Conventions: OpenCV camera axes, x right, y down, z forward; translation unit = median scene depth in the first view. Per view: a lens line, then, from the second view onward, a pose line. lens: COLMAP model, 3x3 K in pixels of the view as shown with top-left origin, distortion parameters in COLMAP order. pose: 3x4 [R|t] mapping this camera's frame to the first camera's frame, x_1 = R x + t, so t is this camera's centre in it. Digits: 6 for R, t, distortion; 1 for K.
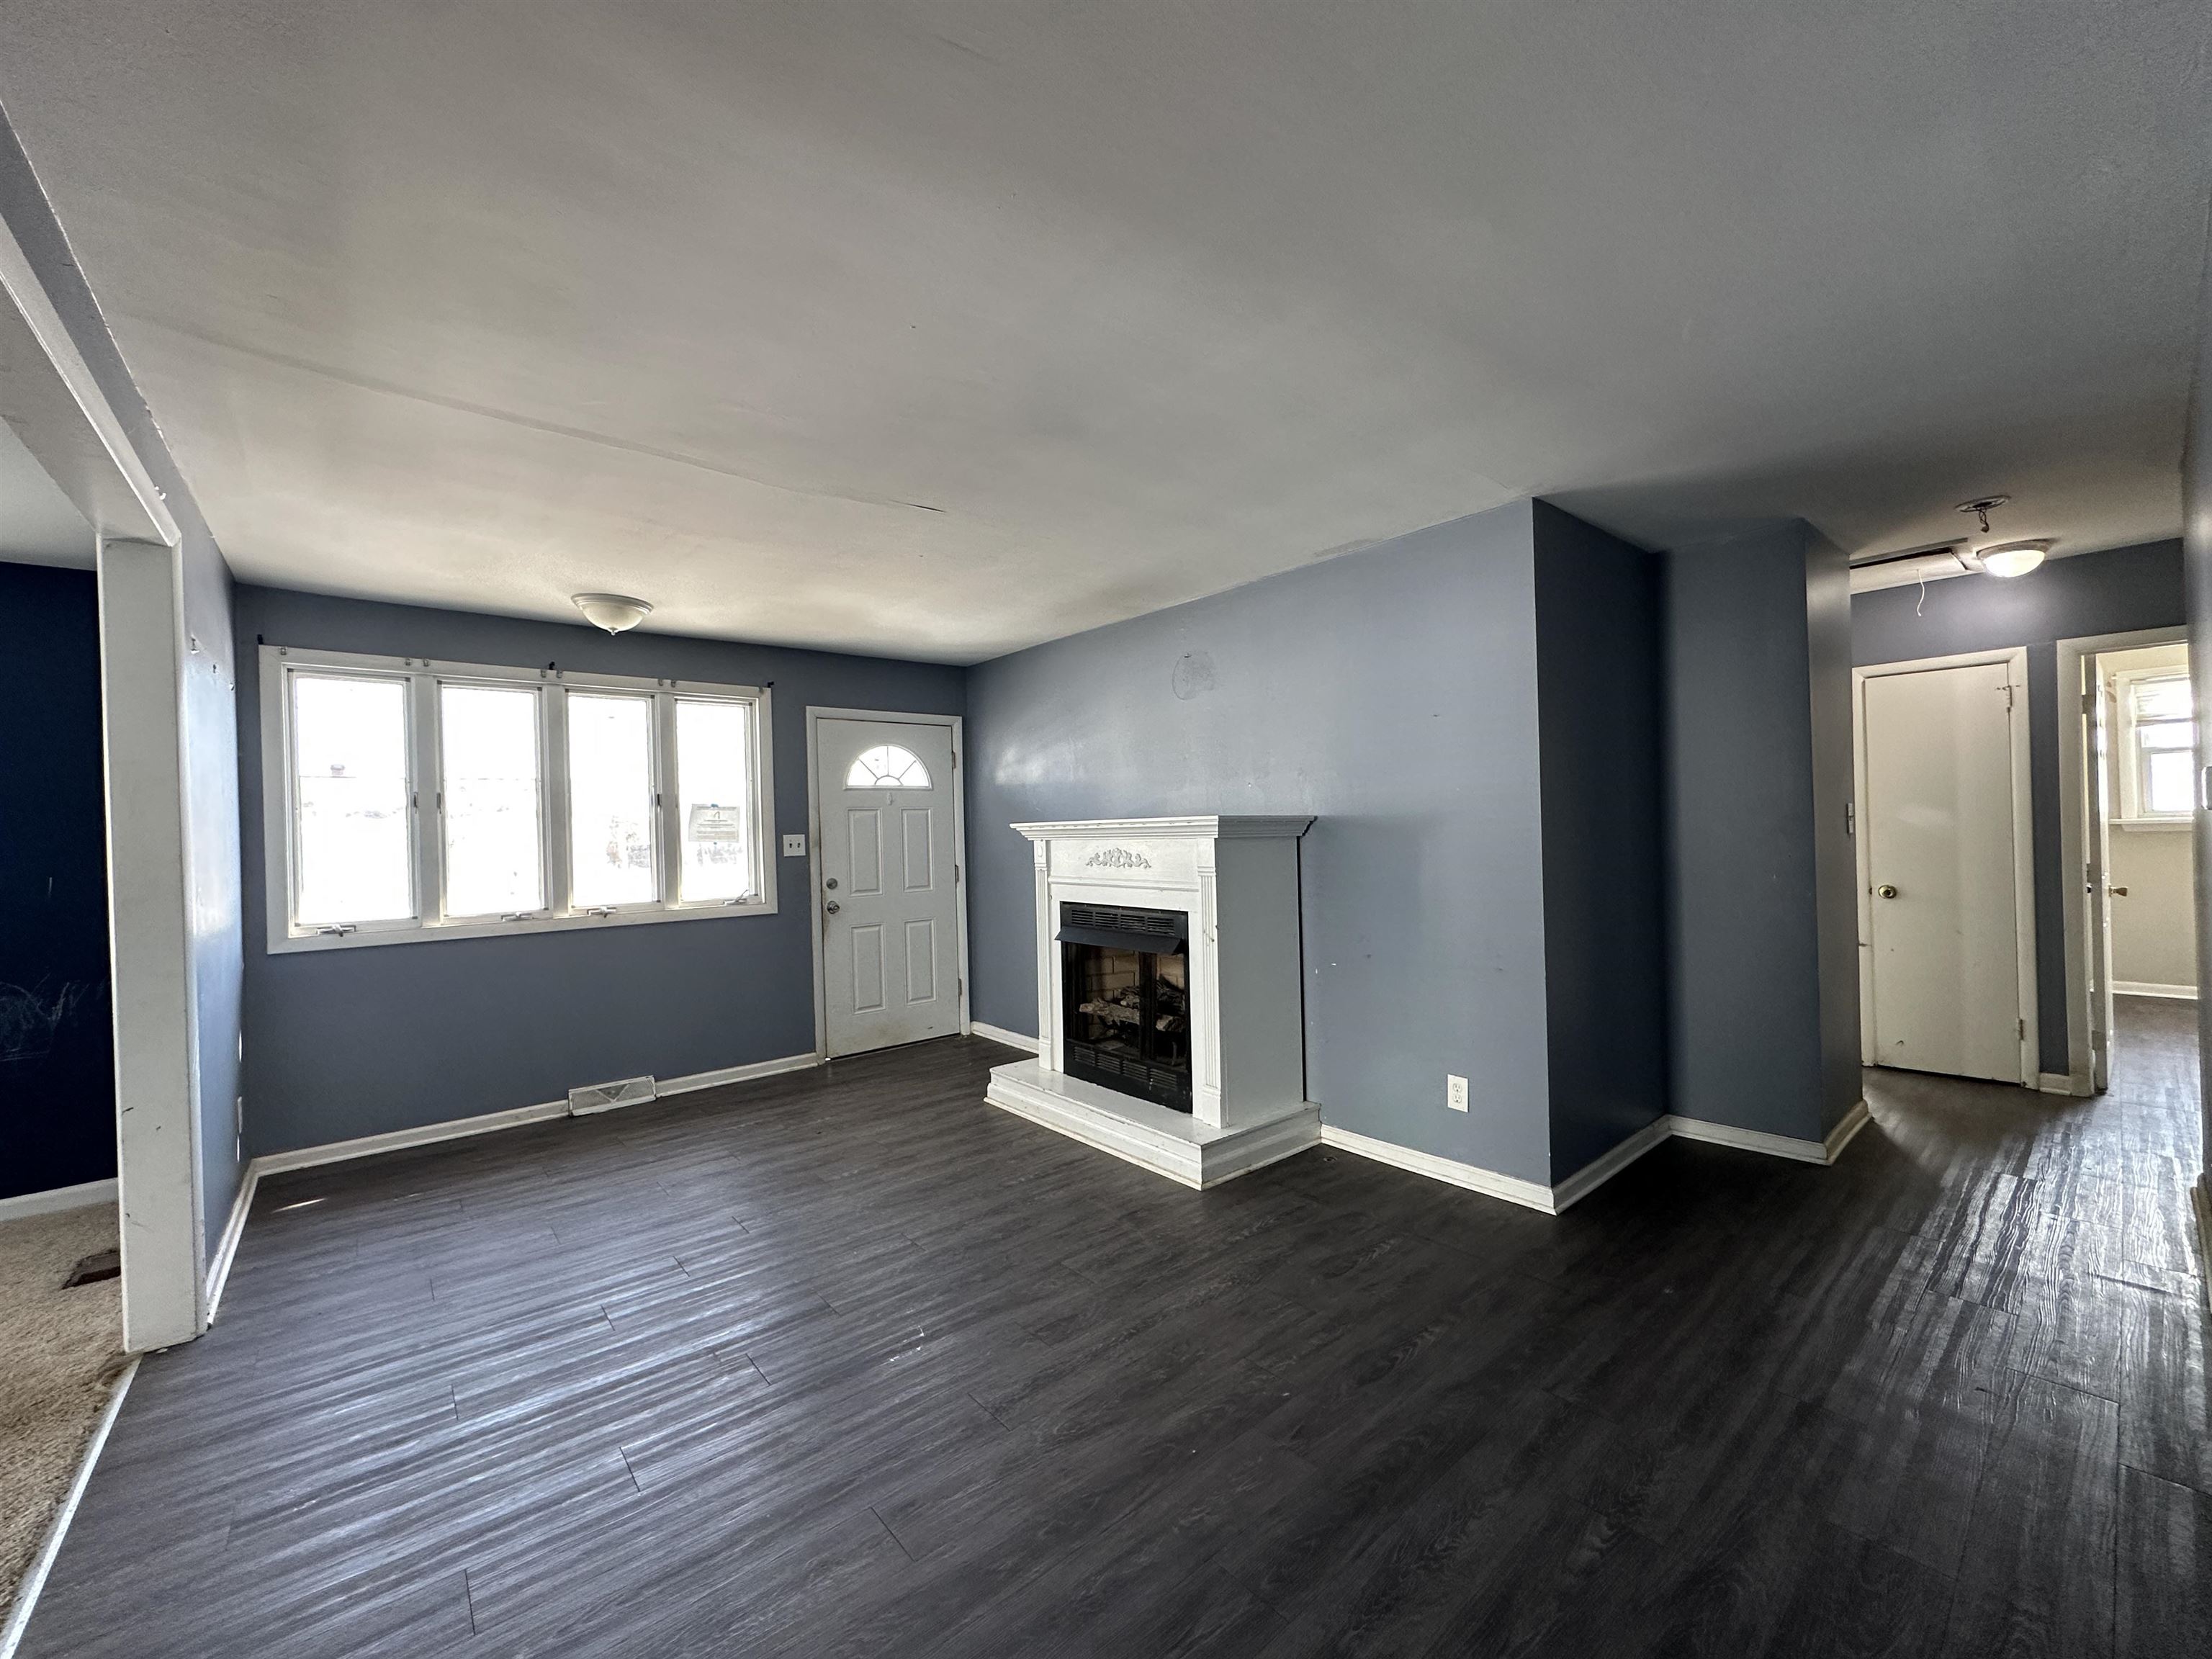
lens RADIAL K [[878.7, 0, 1102.9], [0, 878.7, 830.6], [0, 0, 1]] dist [-0.002596, 0.000954]
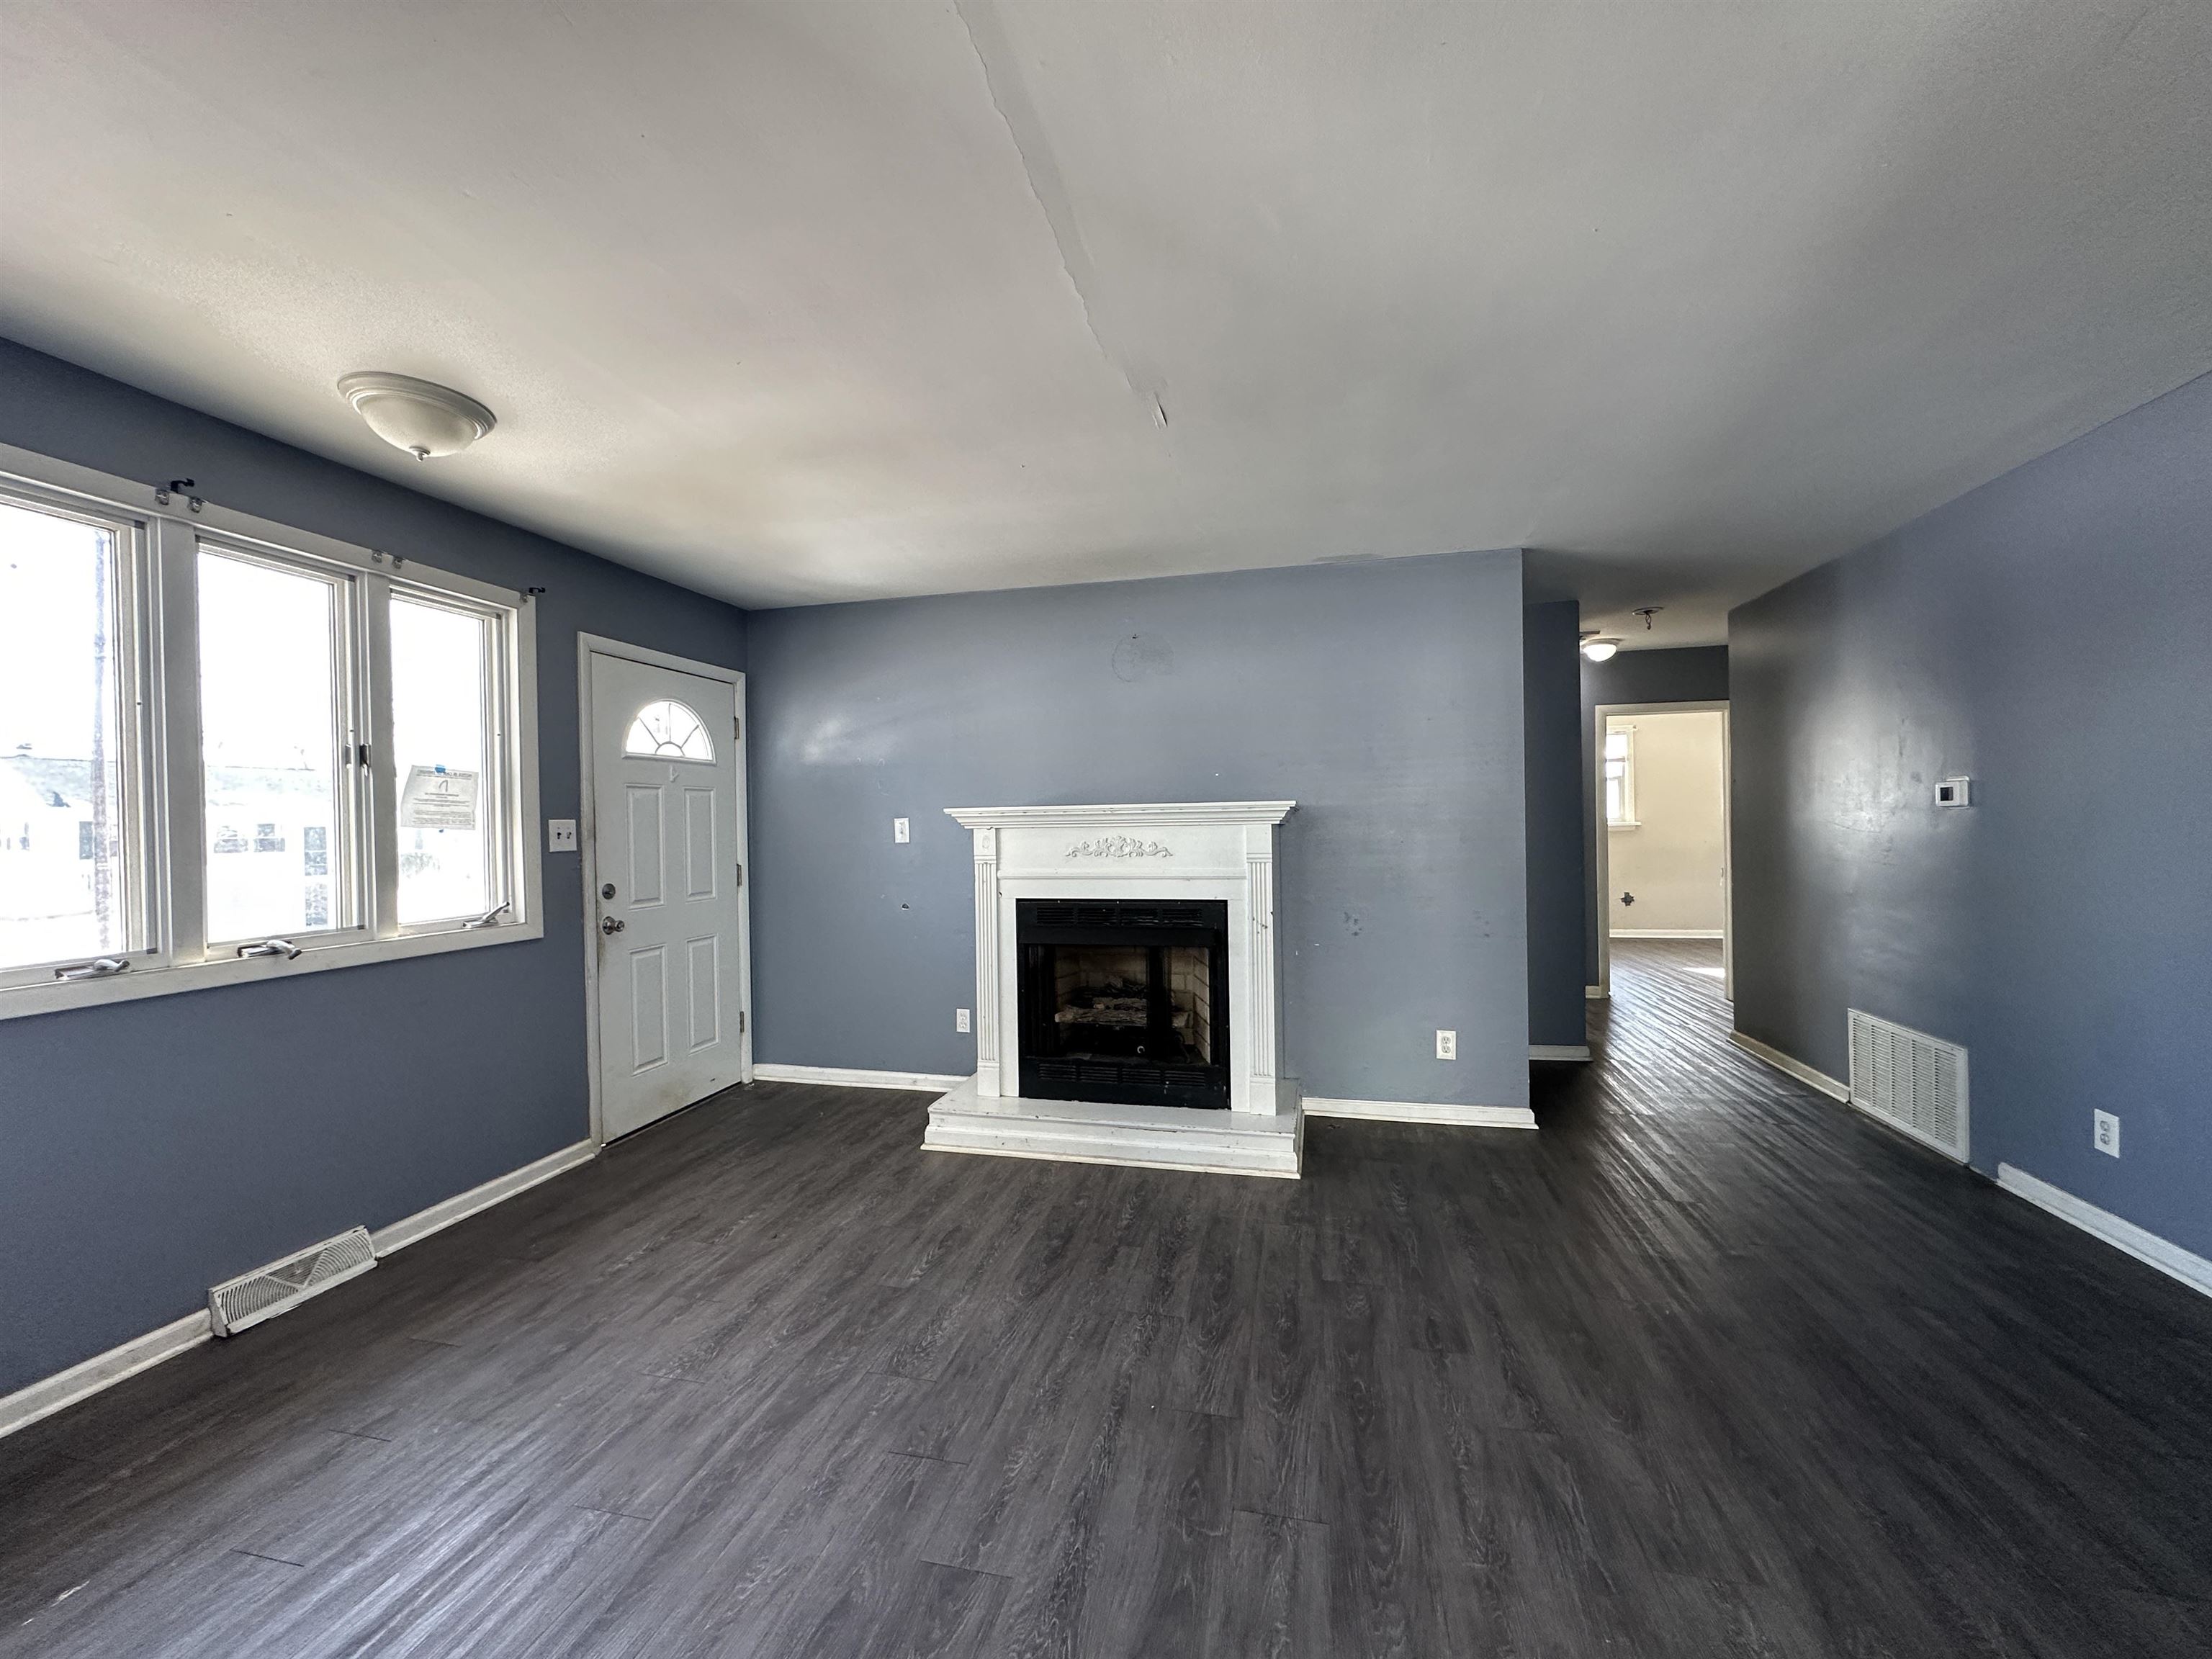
lens RADIAL K [[878.7, 0, 1103.4], [0, 878.7, 831.5], [0, 0, 1]] dist [-0.002596, 0.000954]
pose [[0.803514, 0.007976, 0.595233, -0.490599], [-0.004301, 0.999962, -0.007594, 0.020010], [-0.595271, 0.003542, 0.803518, 0.249645]]
